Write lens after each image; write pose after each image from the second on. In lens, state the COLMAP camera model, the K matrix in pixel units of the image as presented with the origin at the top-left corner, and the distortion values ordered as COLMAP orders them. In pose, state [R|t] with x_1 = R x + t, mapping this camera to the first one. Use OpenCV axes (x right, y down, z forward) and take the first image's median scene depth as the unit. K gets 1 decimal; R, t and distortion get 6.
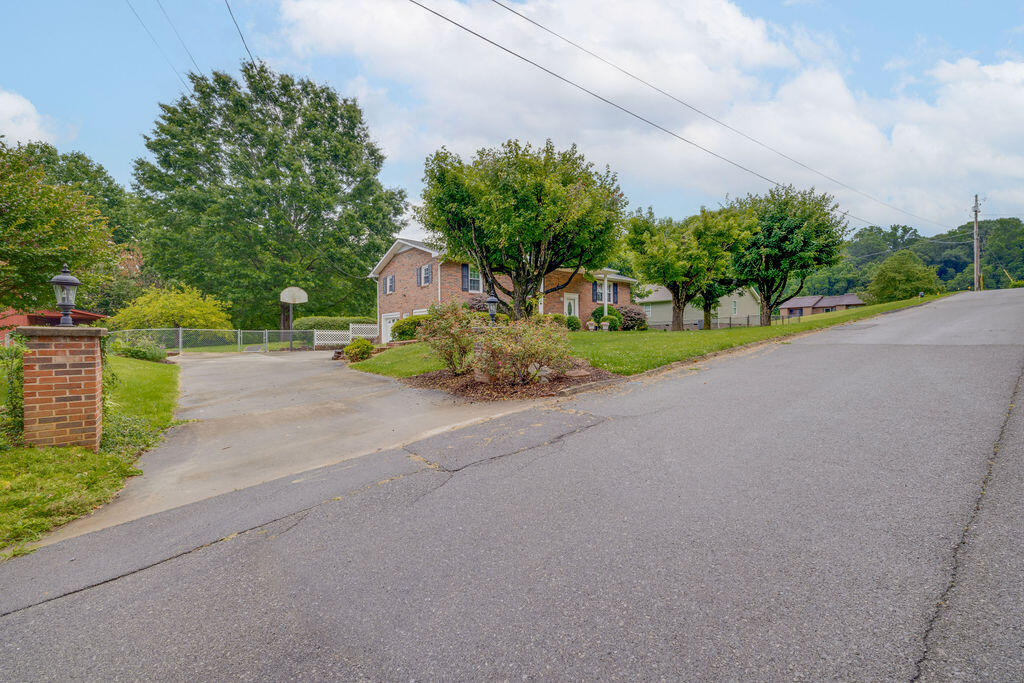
lens RADIAL K [[431.3, 0, 512.0], [0, 431.3, 341.5], [0, 0, 1]] dist [0.000929, 0.000180]
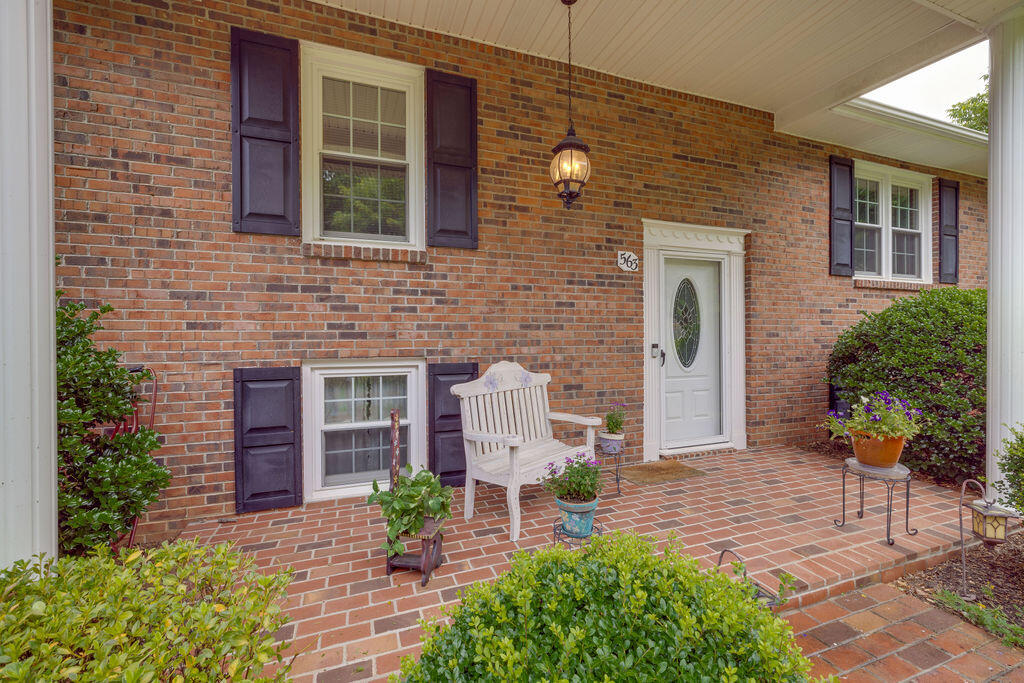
lens RADIAL K [[431.3, 0, 512.0], [0, 431.3, 341.5], [0, 0, 1]] dist [0.000929, 0.000180]
pose [[0.949351, 0.000794, -0.314216, 0.126009], [0.001410, 0.999976, 0.006787, -0.070820], [0.314213, -0.006886, 0.949327, 0.843858]]
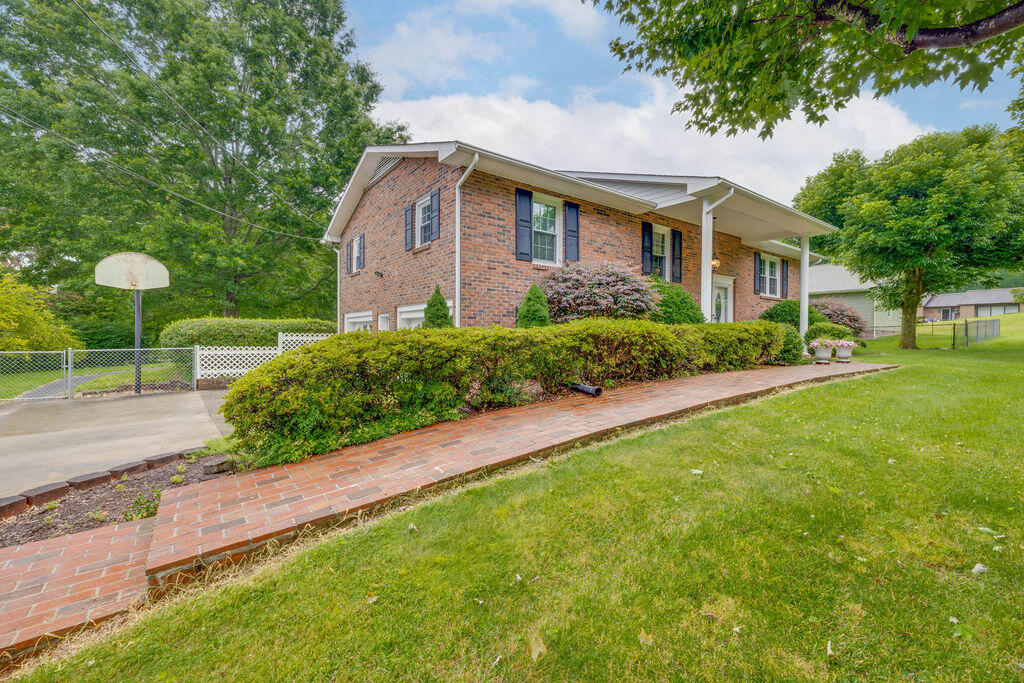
lens RADIAL K [[431.3, 0, 512.0], [0, 431.3, 341.5], [0, 0, 1]] dist [0.000929, 0.000180]
pose [[0.999181, 0.012771, -0.038409, -0.086255], [-0.012458, 0.999887, 0.008367, -0.038964], [0.038511, -0.007882, 0.999227, 0.510602]]
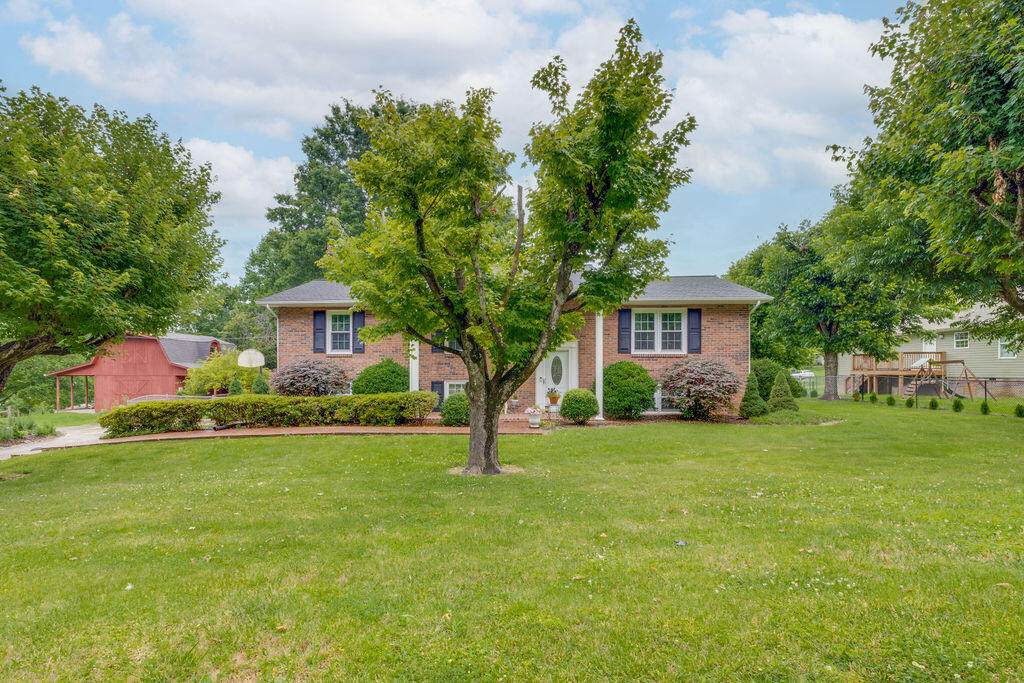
lens RADIAL K [[487.0, 0, 485.0], [0, 487.0, 372.8], [0, 0, 1]] dist [0.001117, 0.000123]
pose [[0.736075, 0.007127, -0.676862, 0.482716], [-0.006331, 0.999973, 0.003644, -0.076085], [0.676870, 0.001603, 0.736101, 0.525696]]
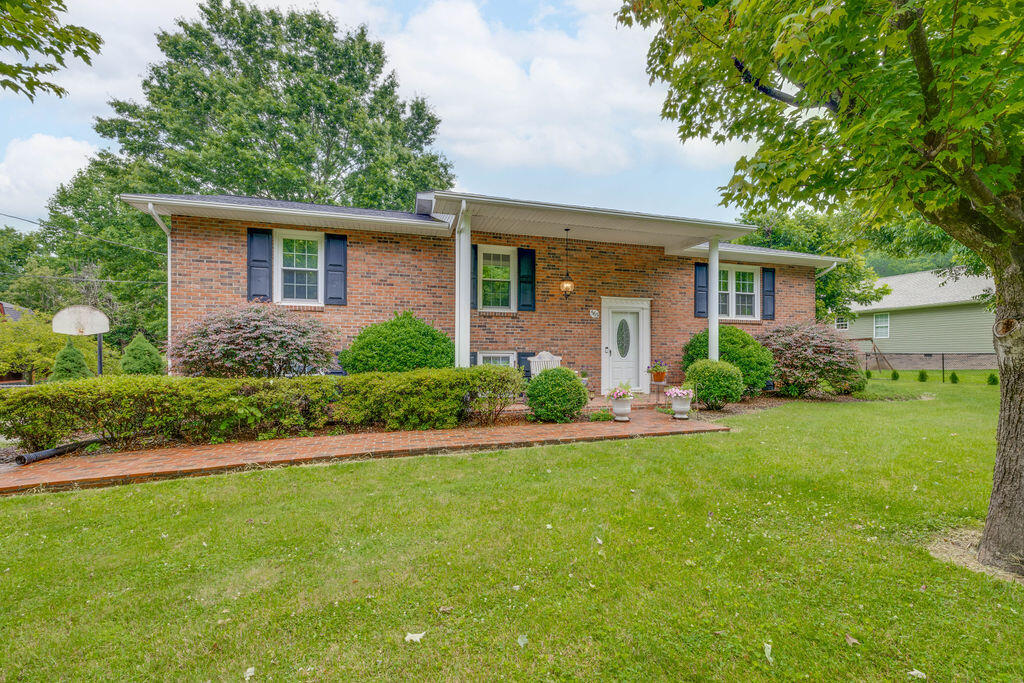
lens RADIAL K [[450.4, 0, 533.5], [0, 450.4, 353.9], [0, 0, 1]] dist [0.001650, 0.000419]
pose [[0.932434, 0.005438, -0.361299, 0.212723], [-0.006929, 0.999972, -0.002831, -0.060854], [0.361273, 0.005143, 0.932446, 0.605738]]
